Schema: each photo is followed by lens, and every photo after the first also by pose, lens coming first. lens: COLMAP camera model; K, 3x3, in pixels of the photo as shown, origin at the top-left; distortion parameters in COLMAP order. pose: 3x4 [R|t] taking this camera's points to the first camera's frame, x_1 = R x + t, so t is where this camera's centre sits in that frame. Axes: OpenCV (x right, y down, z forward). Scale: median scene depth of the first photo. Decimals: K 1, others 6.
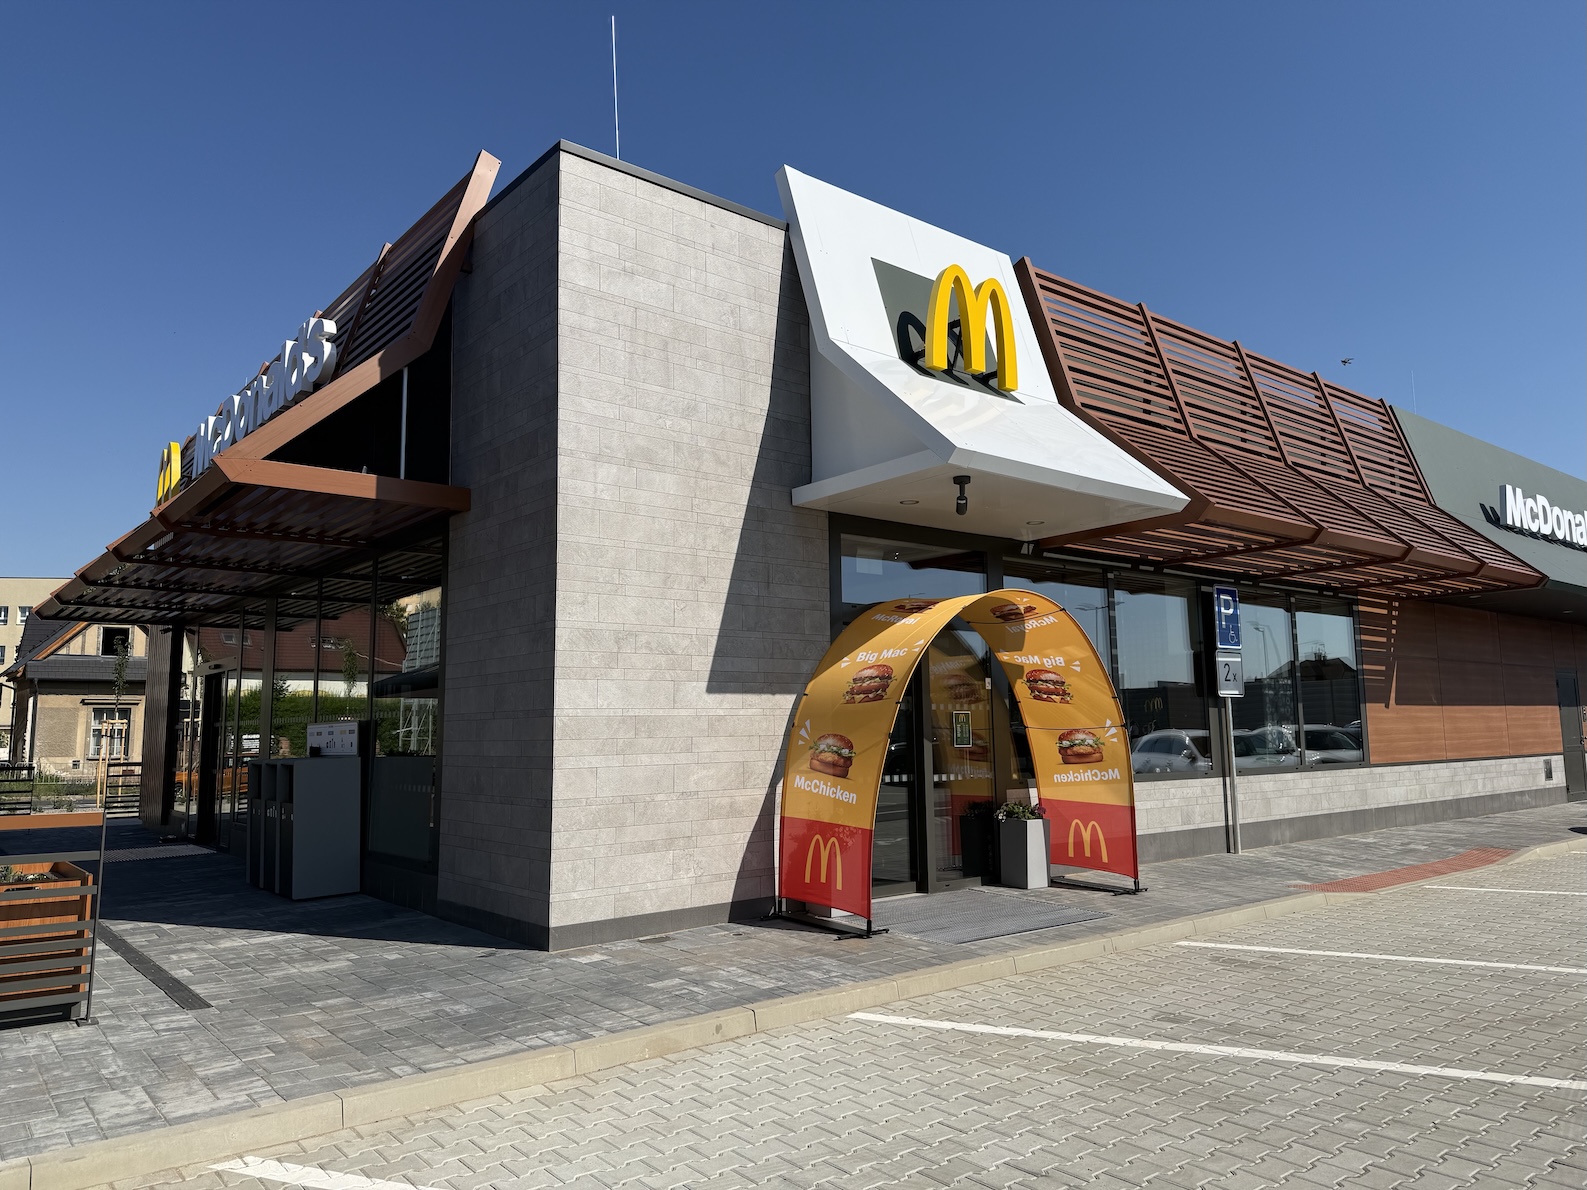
lens RADIAL K [[1124.6, 0, 793.5], [0, 1124.6, 595.0], [0, 0, 1]] dist [0.113003, -0.124797]
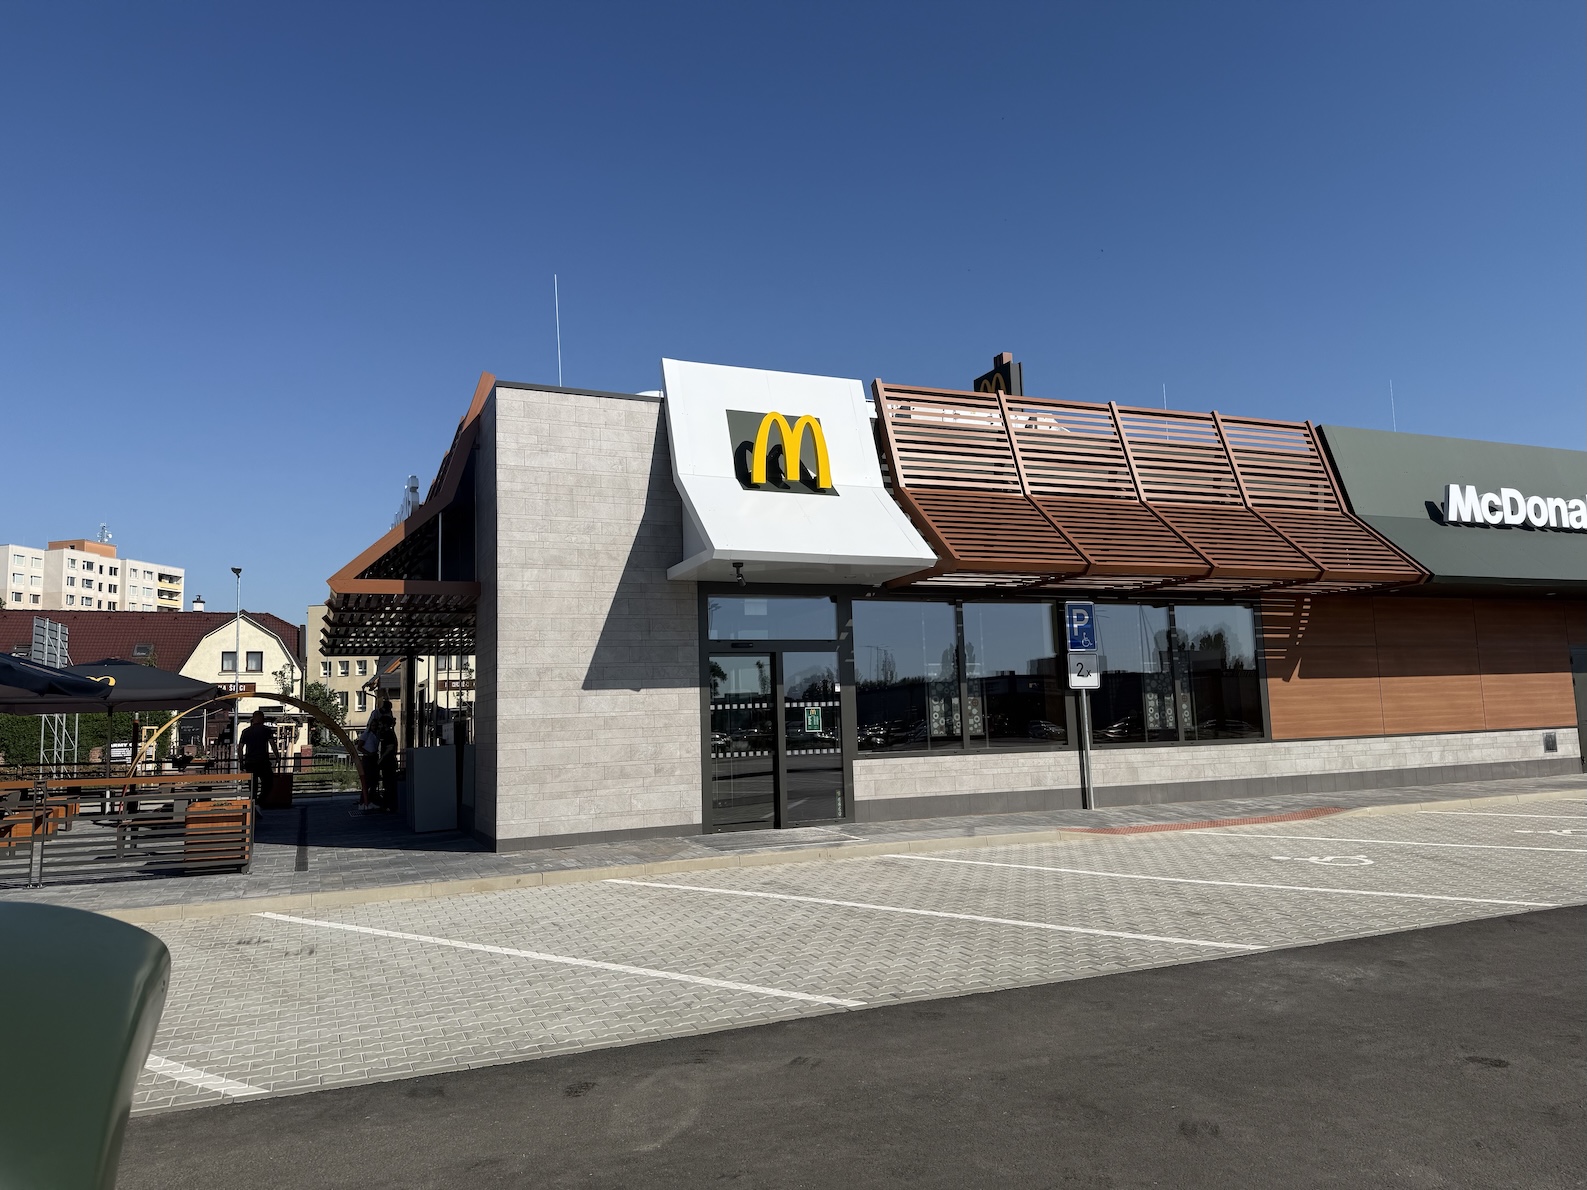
lens RADIAL K [[1124.6, 0, 793.5], [0, 1124.6, 595.0], [0, 0, 1]] dist [0.113003, -0.124797]
pose [[0.951737, -0.050931, -0.302660, 0.644518], [0.055532, 0.998435, 0.006612, -0.059963], [0.301850, -0.023100, 0.953076, -0.441511]]
